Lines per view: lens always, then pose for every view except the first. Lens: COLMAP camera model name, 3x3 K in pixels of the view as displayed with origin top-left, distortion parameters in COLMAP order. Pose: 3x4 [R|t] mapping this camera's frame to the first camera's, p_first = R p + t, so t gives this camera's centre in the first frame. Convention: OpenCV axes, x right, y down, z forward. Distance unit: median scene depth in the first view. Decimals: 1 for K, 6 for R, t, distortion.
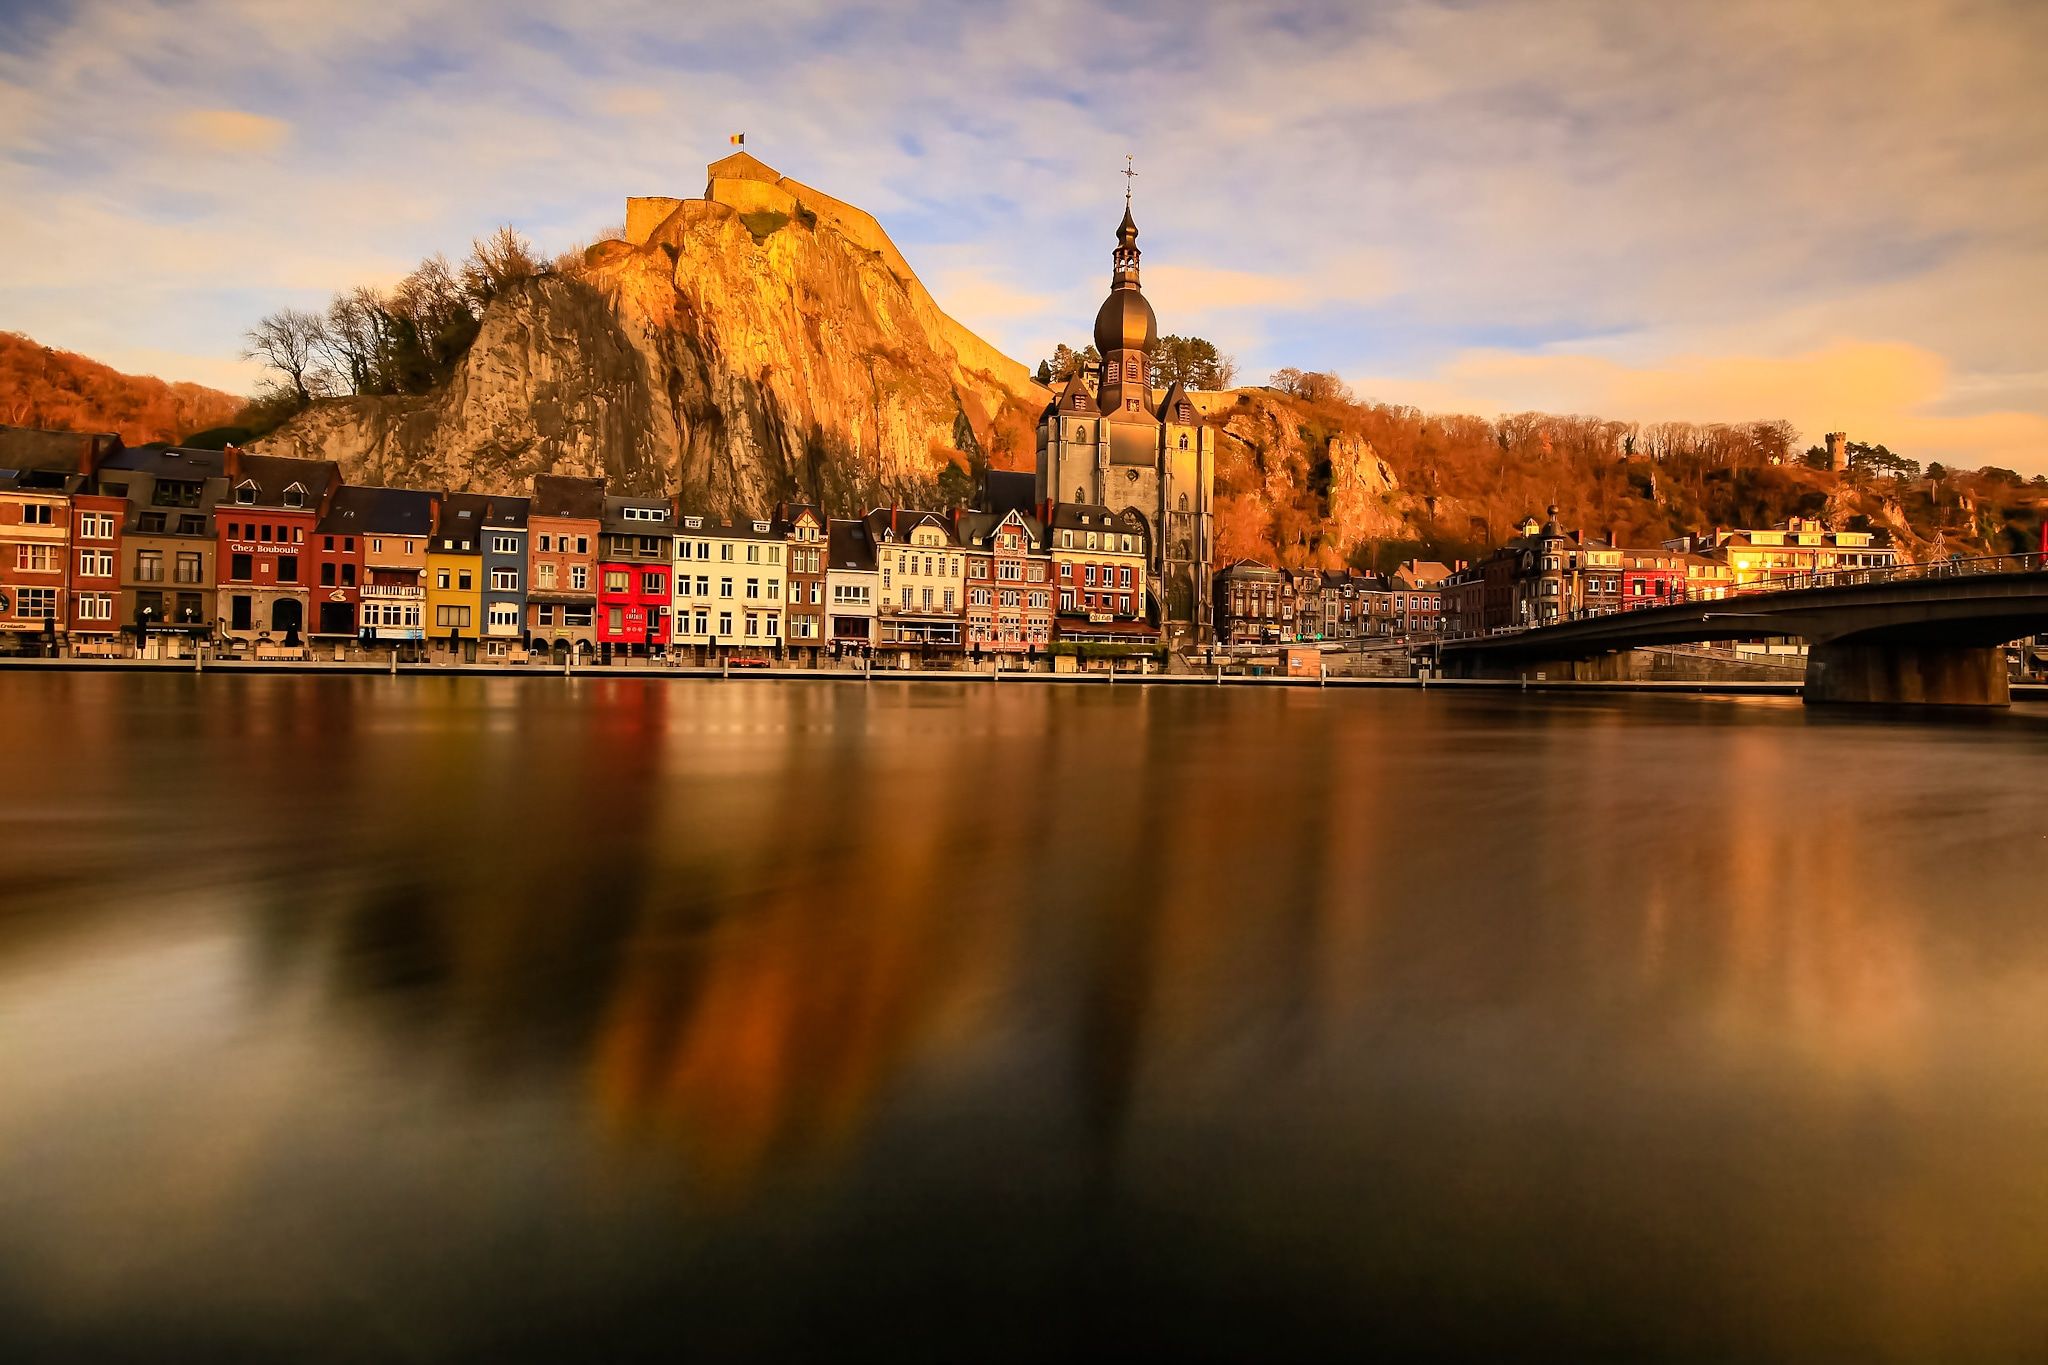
lens RADIAL K [[936.8, 0, 1028.4], [0, 936.8, 670.4], [0, 0, 1]] dist [-0.032020, 0.000473]
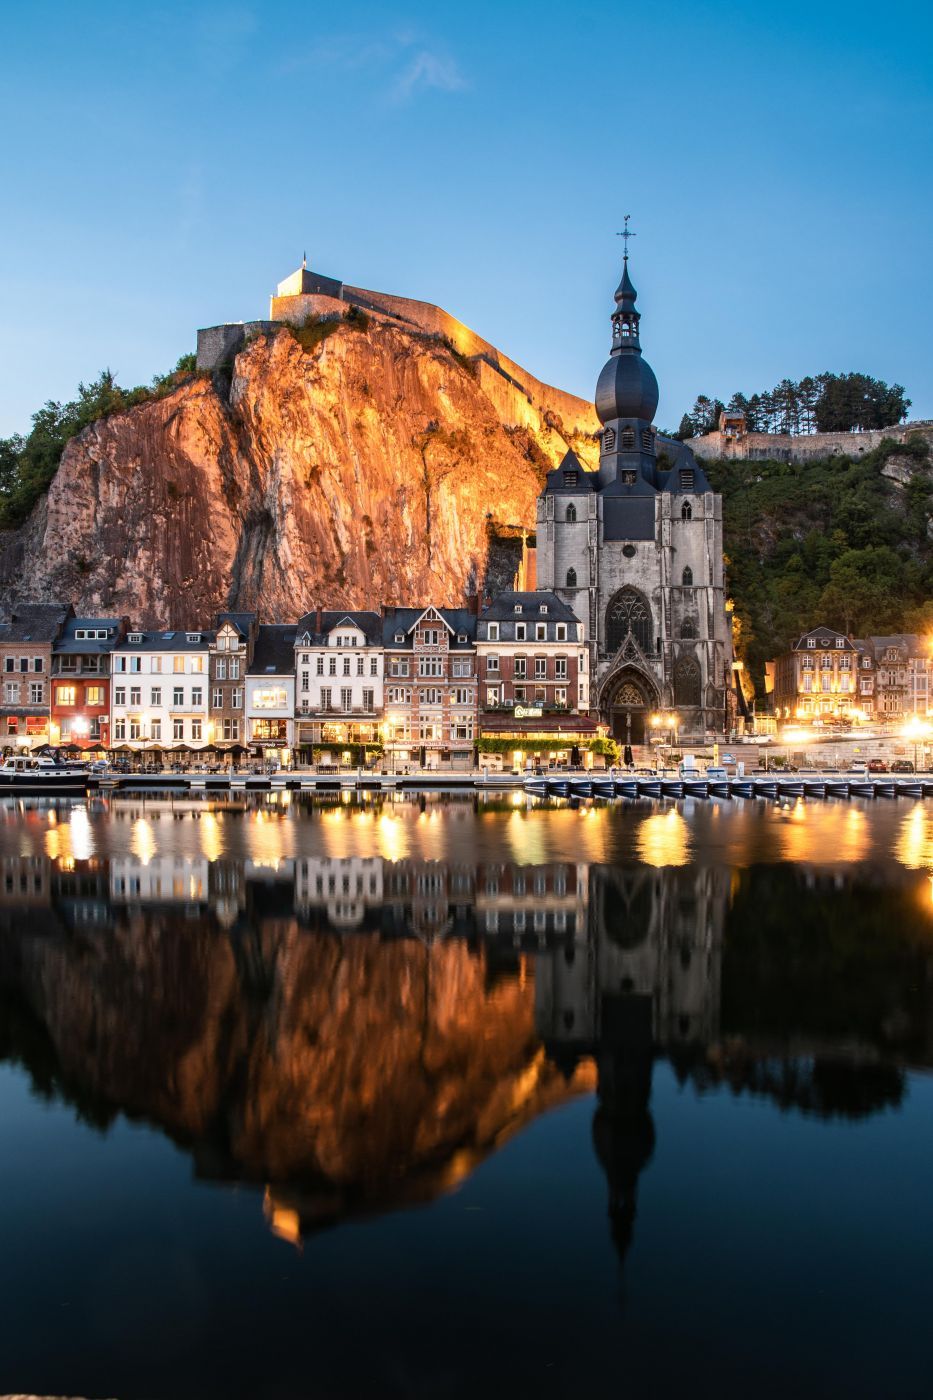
lens RADIAL K [[981.6, 0, 459.8], [0, 981.6, 733.9], [0, 0, 1]] dist [-0.106789, 0.002249]
pose [[0.944543, -0.013350, -0.328116, 0.312414], [0.012771, 0.999911, -0.003920, -0.028888], [0.328139, -0.000488, 0.944629, 0.031939]]
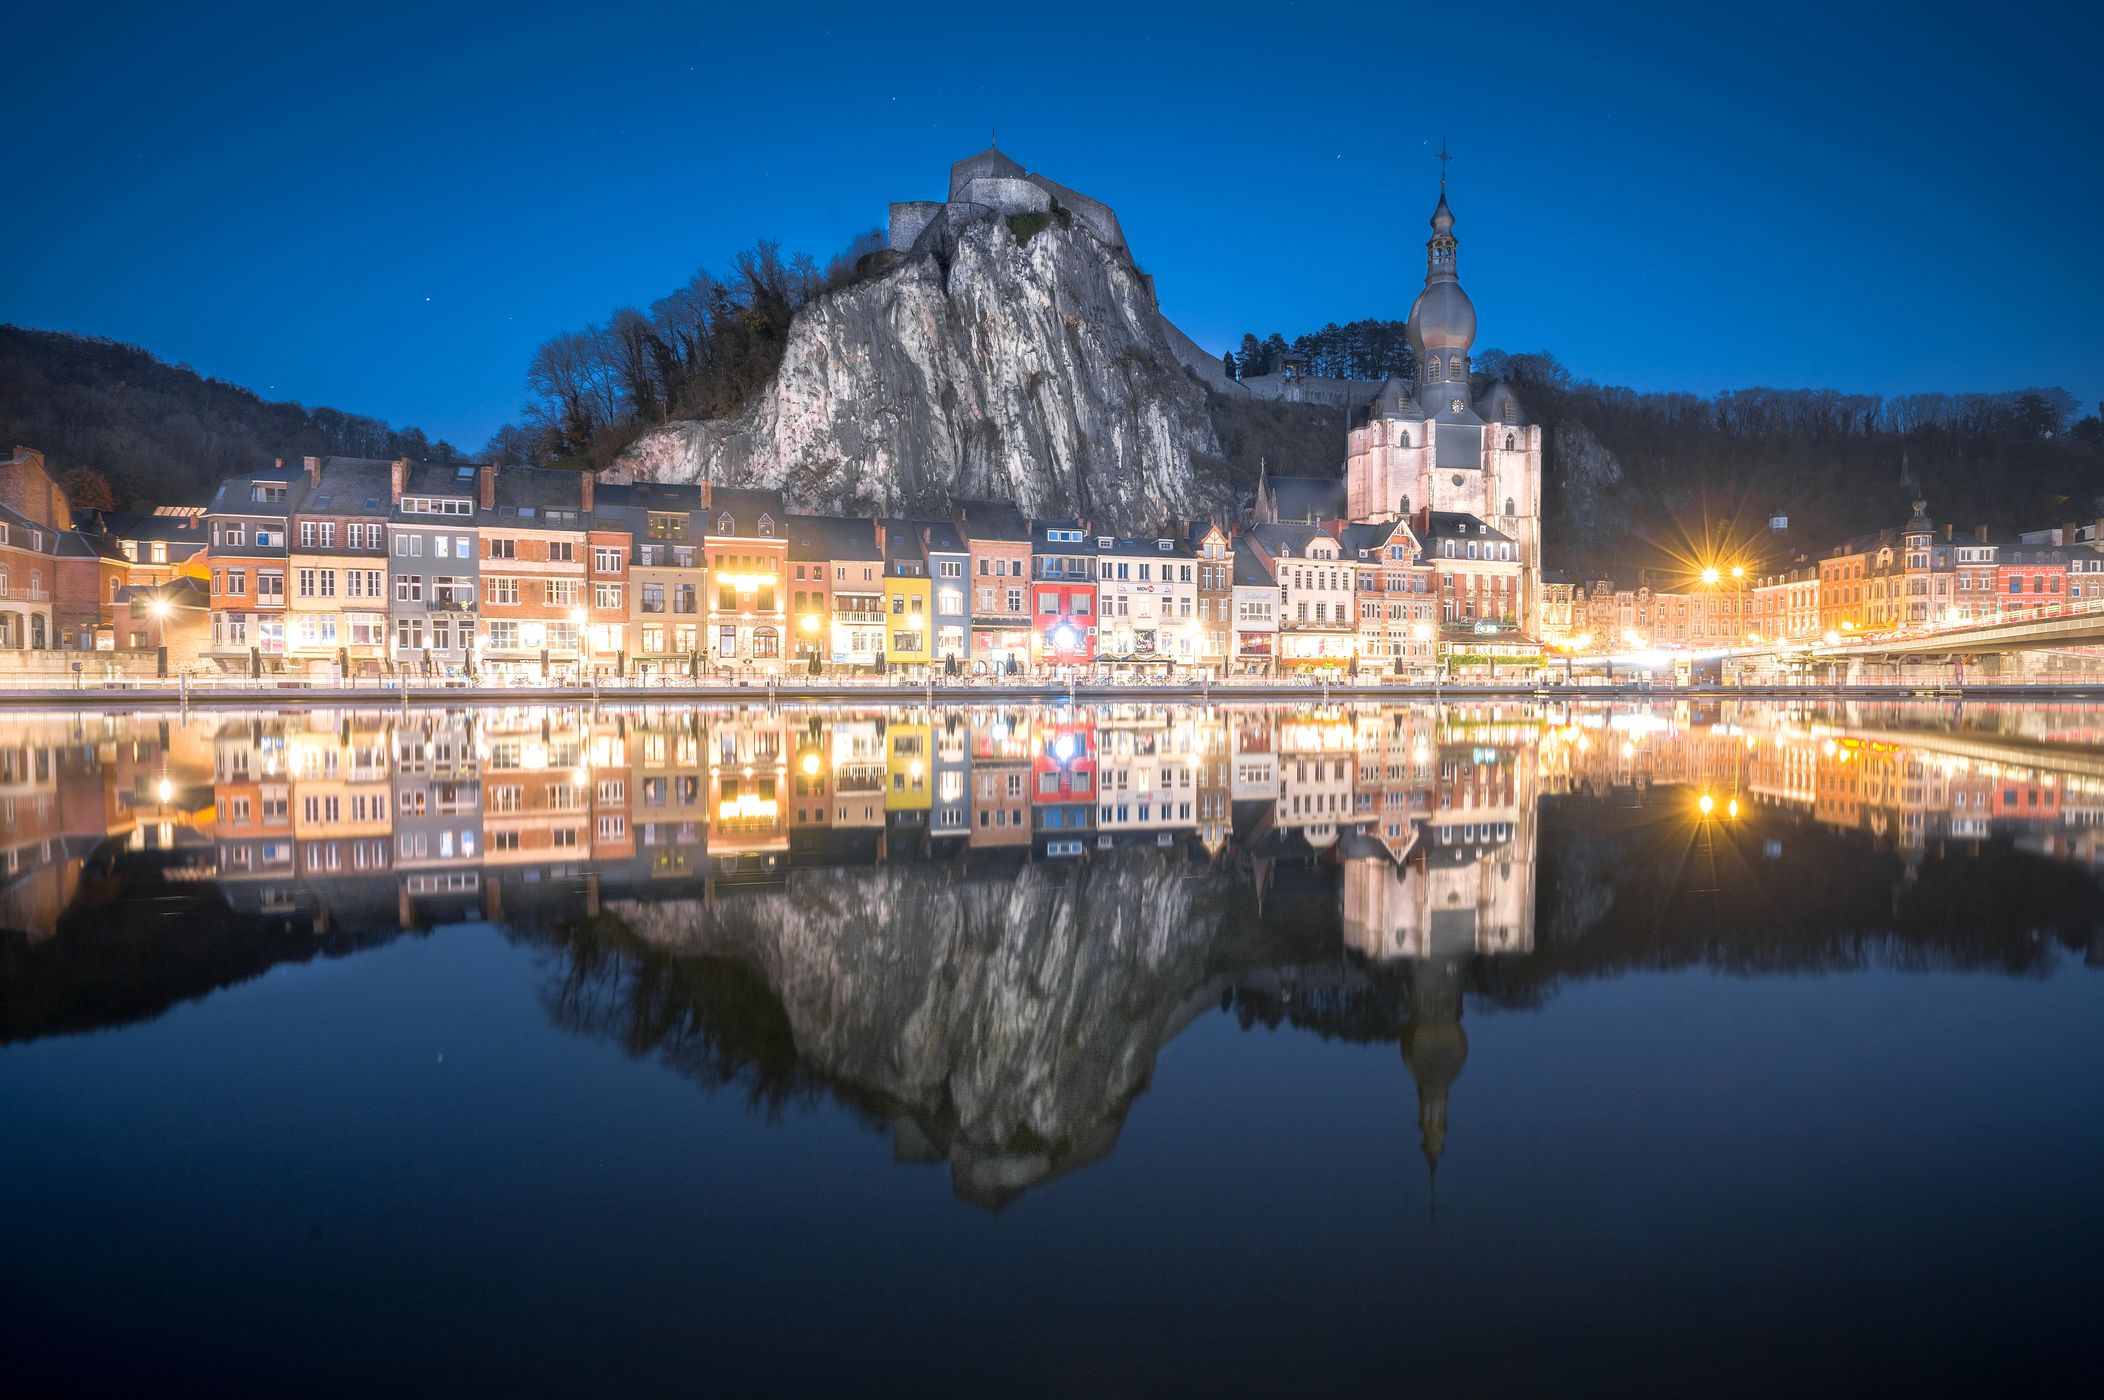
lens RADIAL K [[1023.2, 0, 1038.6], [0, 1023.2, 721.4], [0, 0, 1]] dist [-0.024173, -0.000081]
pose [[0.997604, -0.016024, -0.067300, -0.294386], [0.018189, 0.999332, 0.031693, -0.001677], [0.066747, -0.032841, 0.997229, -0.093118]]
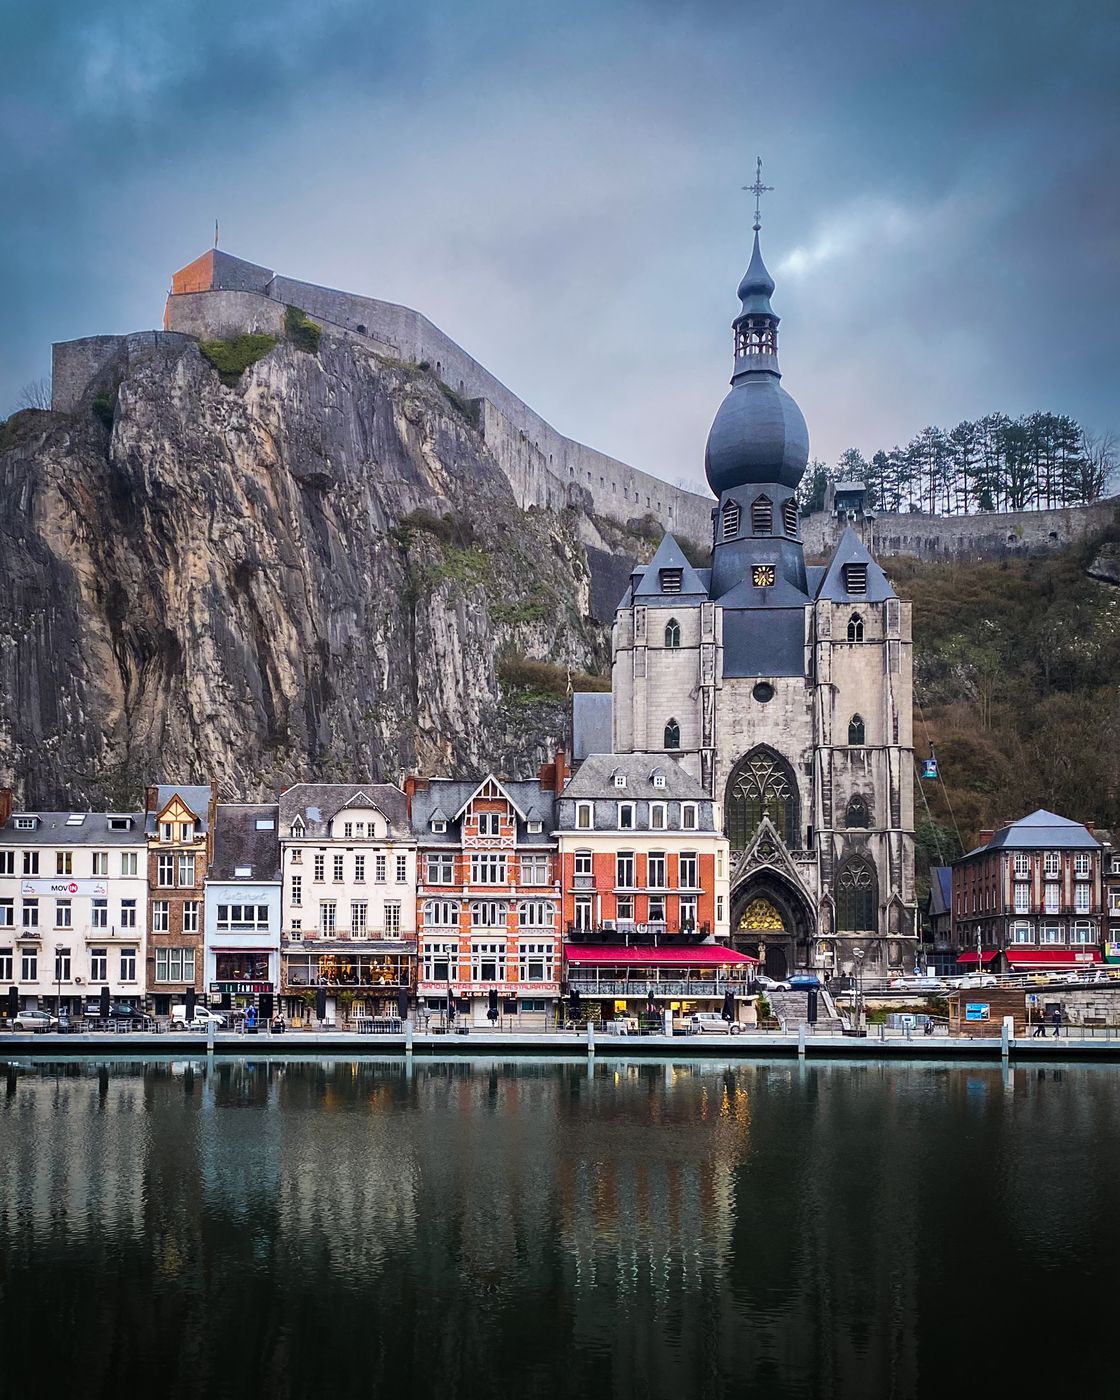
lens RADIAL K [[1472.0, 0, 365.5], [0, 1472.0, 945.6], [0, 0, 1]] dist [0.151525, -0.398519]
pose [[0.946393, -0.019958, -0.322402, 0.203521], [0.011341, 0.999527, -0.028584, -0.024153], [0.322820, 0.023395, 0.946171, 0.013394]]
